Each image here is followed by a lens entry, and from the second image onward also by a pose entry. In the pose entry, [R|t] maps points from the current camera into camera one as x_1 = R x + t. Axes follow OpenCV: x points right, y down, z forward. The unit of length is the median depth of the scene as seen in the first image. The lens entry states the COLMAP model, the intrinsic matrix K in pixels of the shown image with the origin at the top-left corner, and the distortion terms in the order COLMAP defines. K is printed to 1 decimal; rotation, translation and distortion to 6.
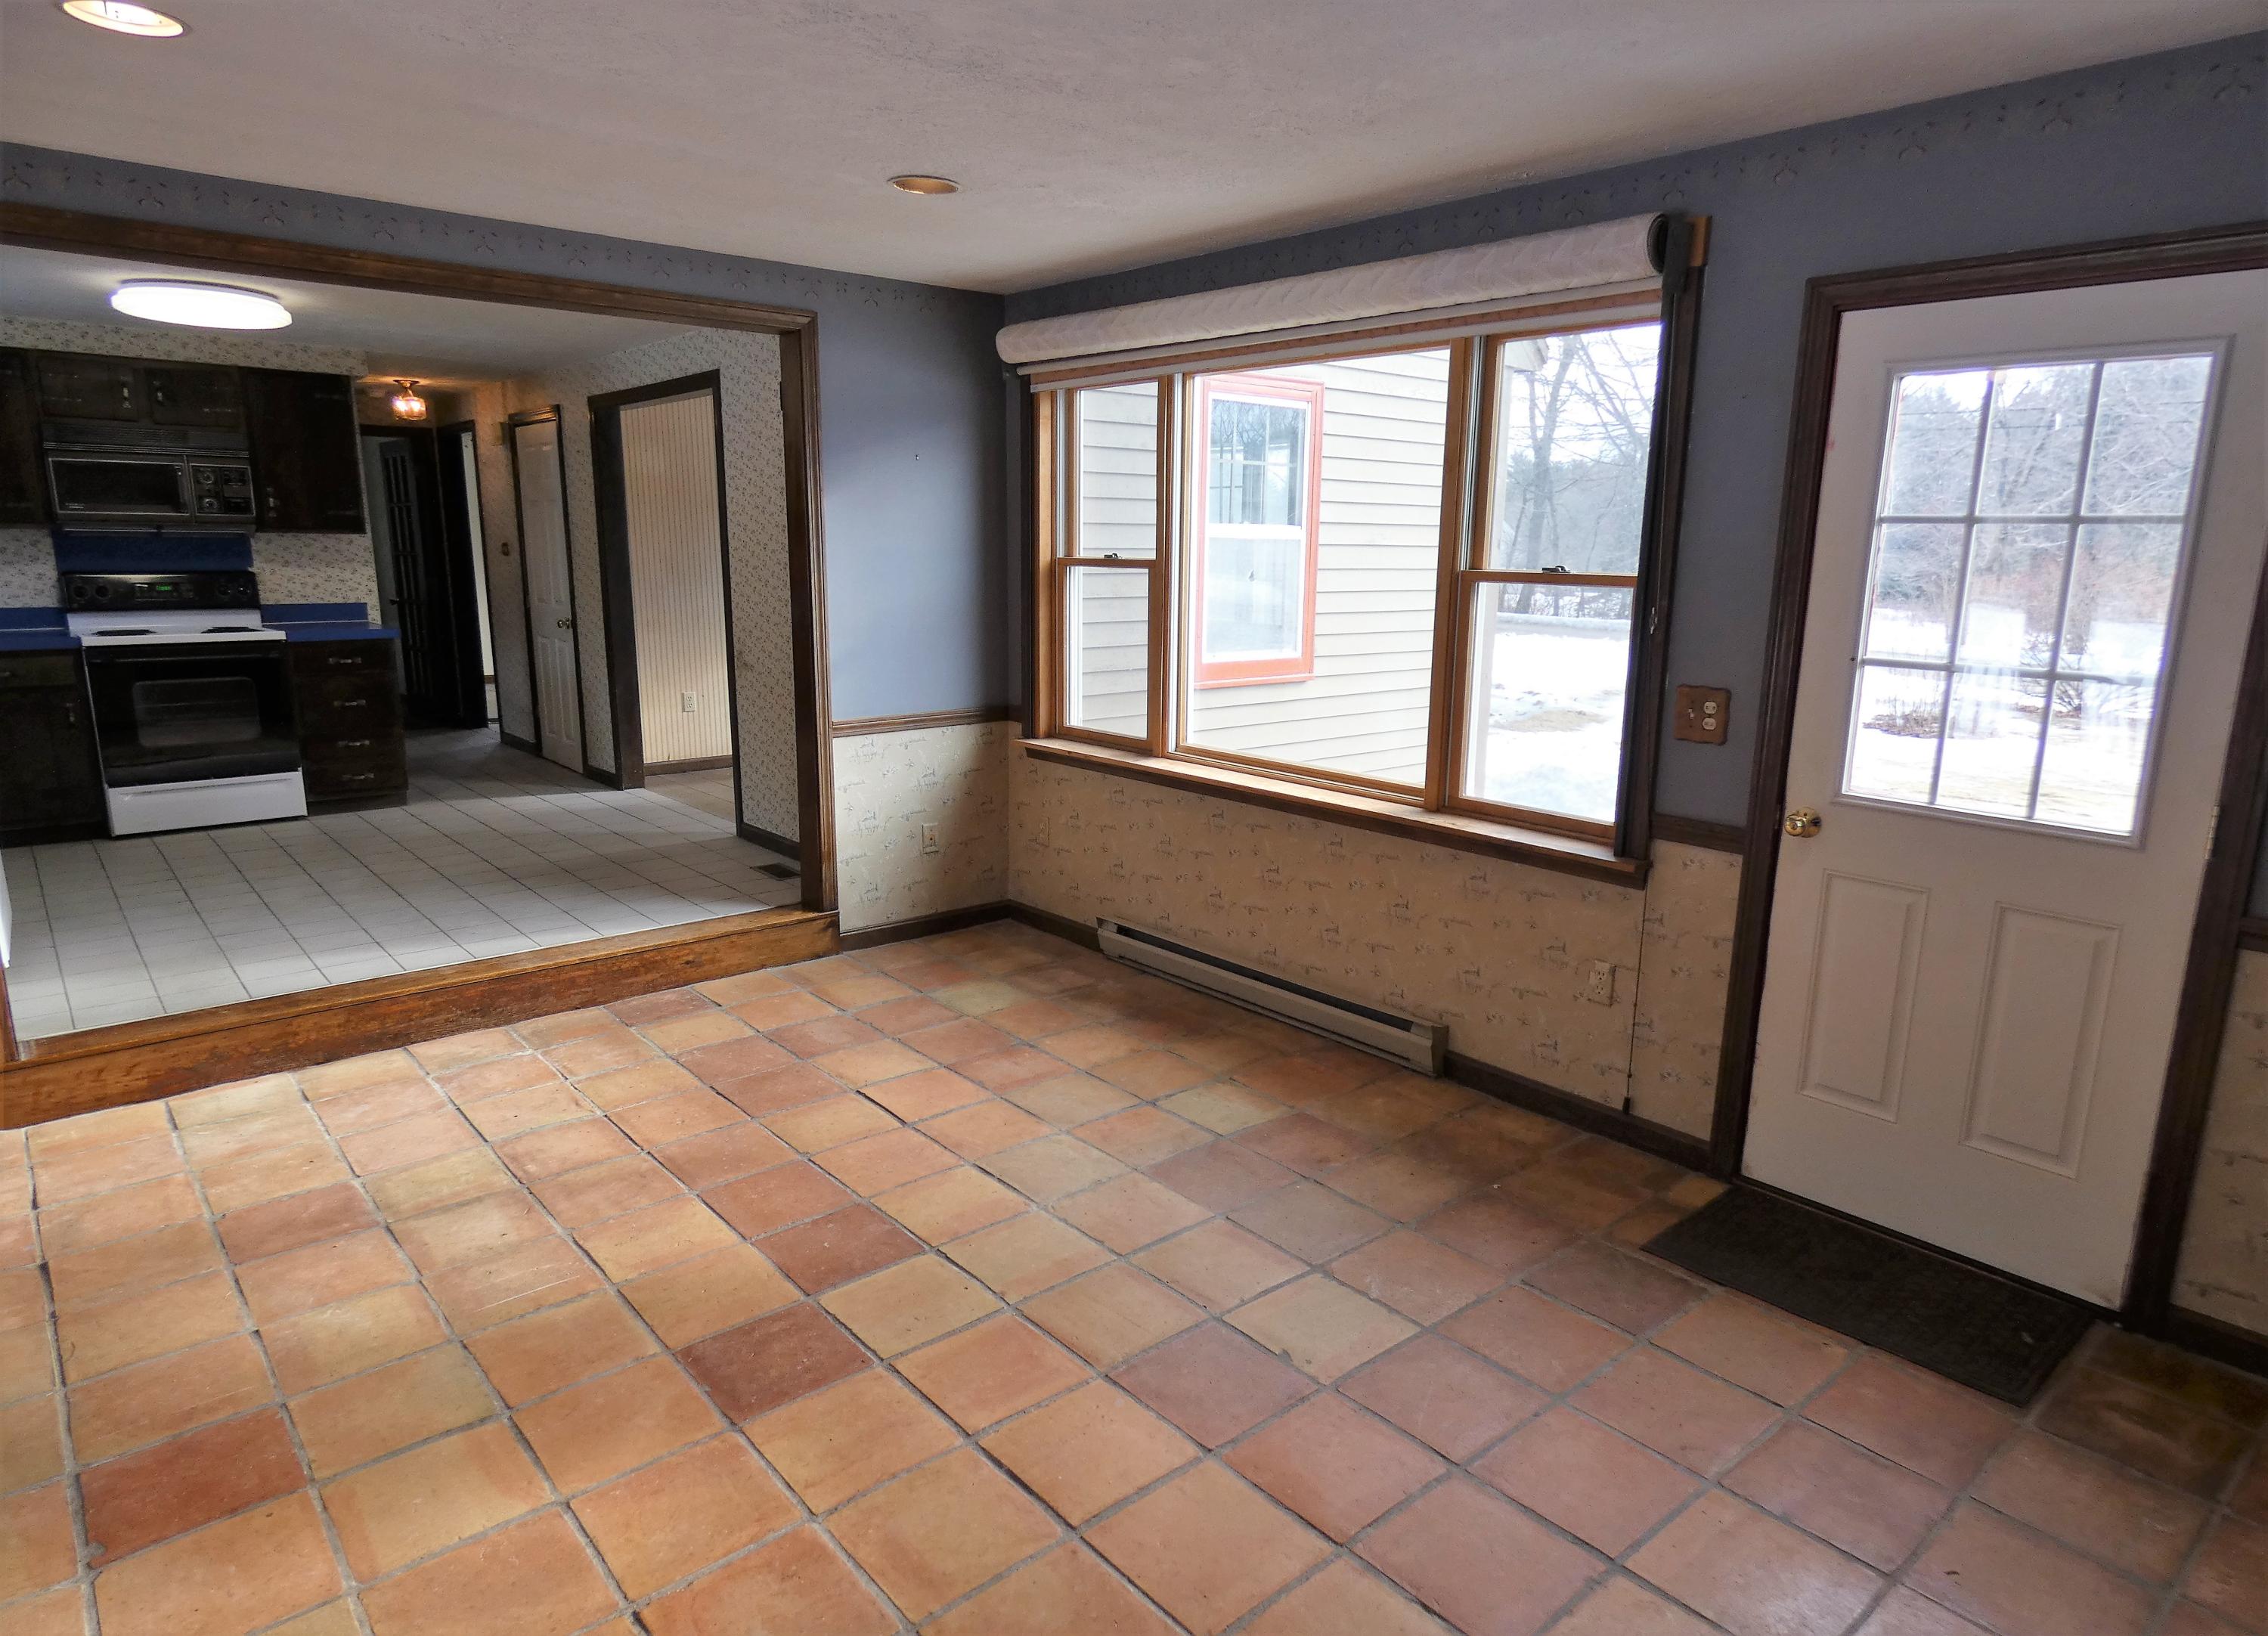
lens RADIAL K [[1365.1, 0, 1134.0], [0, 1365.1, 818.0], [0, 0, 1]] dist [0.025411, 0.000984]
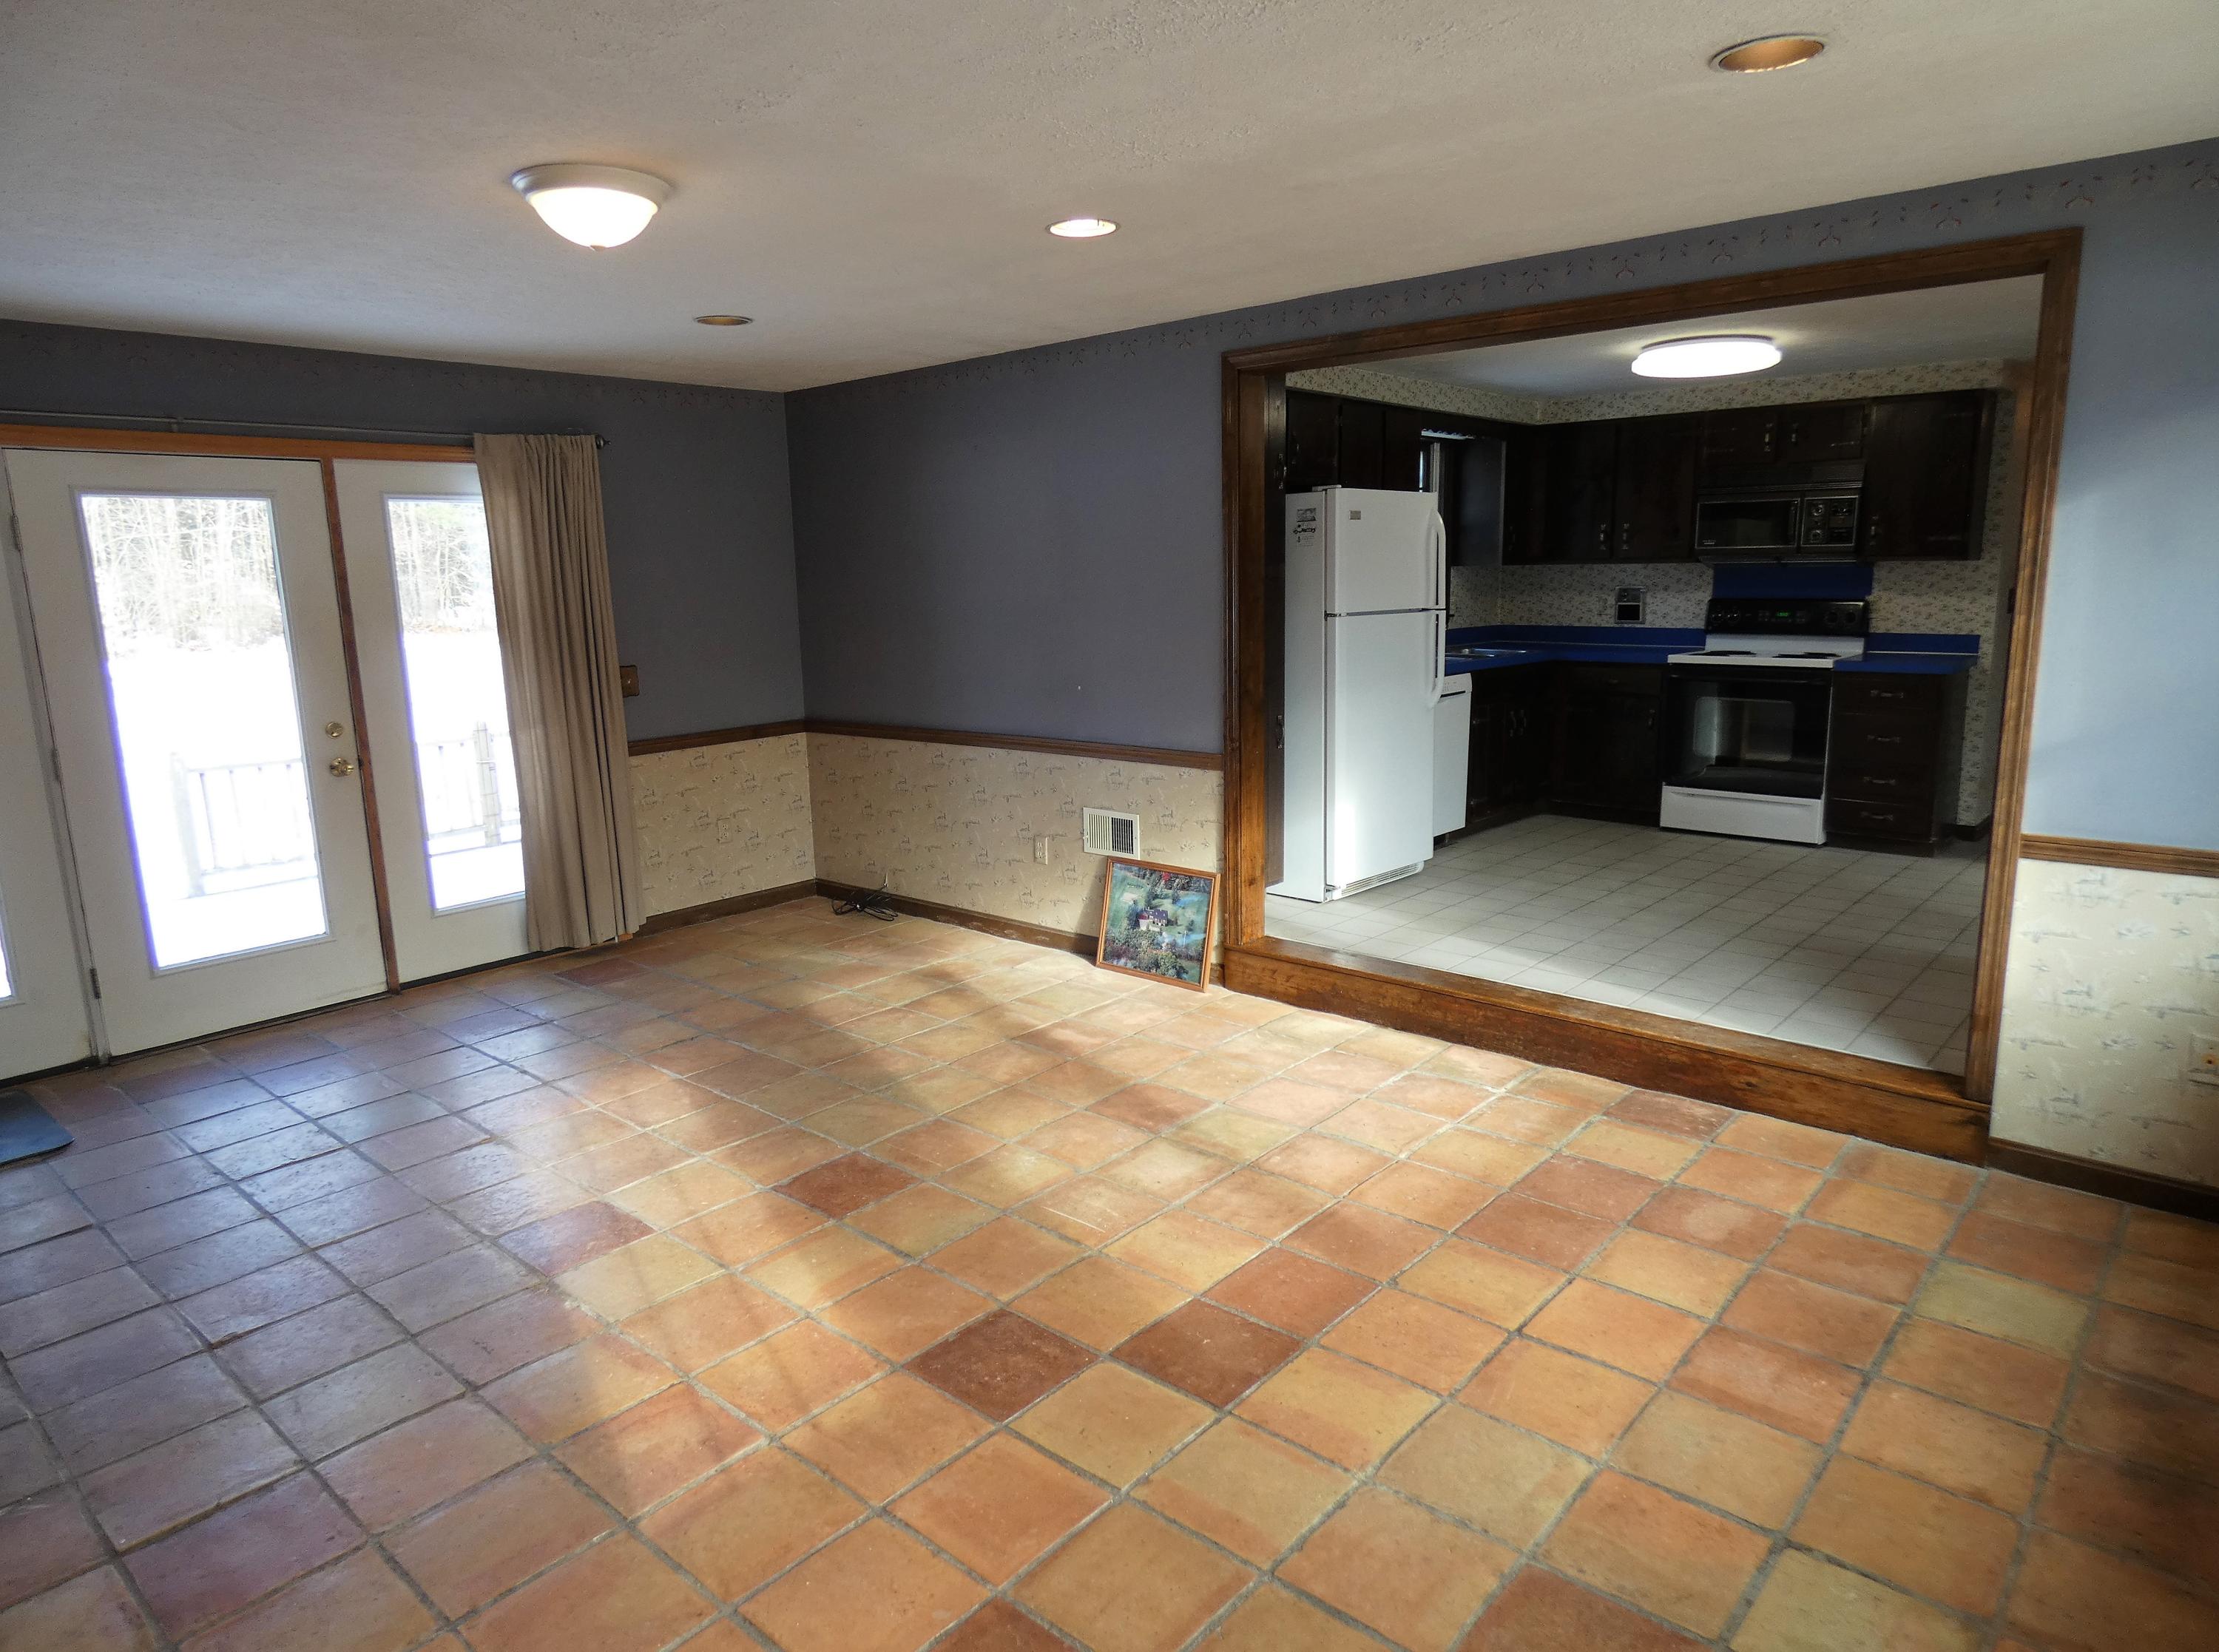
lens RADIAL K [[1357.6, 0, 1109.5], [0, 1357.6, 826.0], [0, 0, 1]] dist [-0.003118, -0.003686]
pose [[0.153095, 0.179800, -0.971717, 0.414389], [-0.184496, 0.971220, 0.150640, -0.105630], [0.970836, 0.156216, 0.181861, 0.503921]]
